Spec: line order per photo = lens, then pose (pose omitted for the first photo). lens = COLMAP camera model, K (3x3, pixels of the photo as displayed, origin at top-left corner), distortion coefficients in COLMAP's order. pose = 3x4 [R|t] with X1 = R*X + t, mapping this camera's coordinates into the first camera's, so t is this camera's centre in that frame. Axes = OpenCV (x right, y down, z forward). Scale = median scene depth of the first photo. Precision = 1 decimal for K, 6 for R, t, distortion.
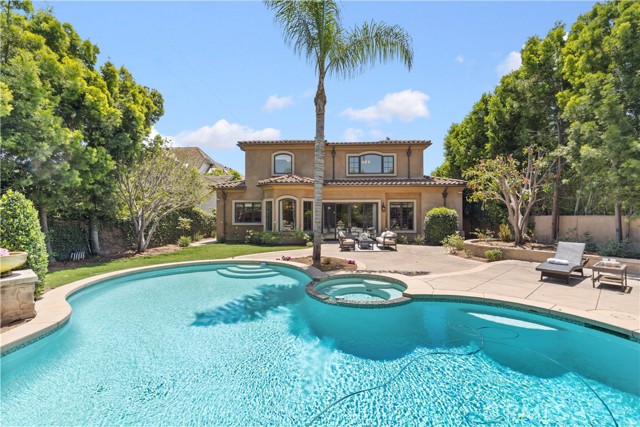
lens RADIAL K [[275.9, 0, 319.9], [0, 275.9, 213.9], [0, 0, 1]] dist [0.002384, 0.000049]
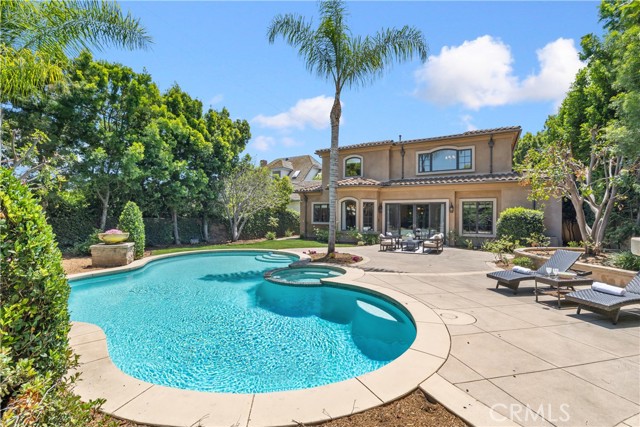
lens RADIAL K [[291.0, 0, 320.4], [0, 291.0, 212.7], [0, 0, 1]] dist [0.000332, 0.000288]
pose [[0.876584, 0.002350, -0.481242, 0.341887], [-0.005661, 0.999969, -0.005427, 0.000157], [0.481215, 0.007482, 0.876571, -0.045911]]
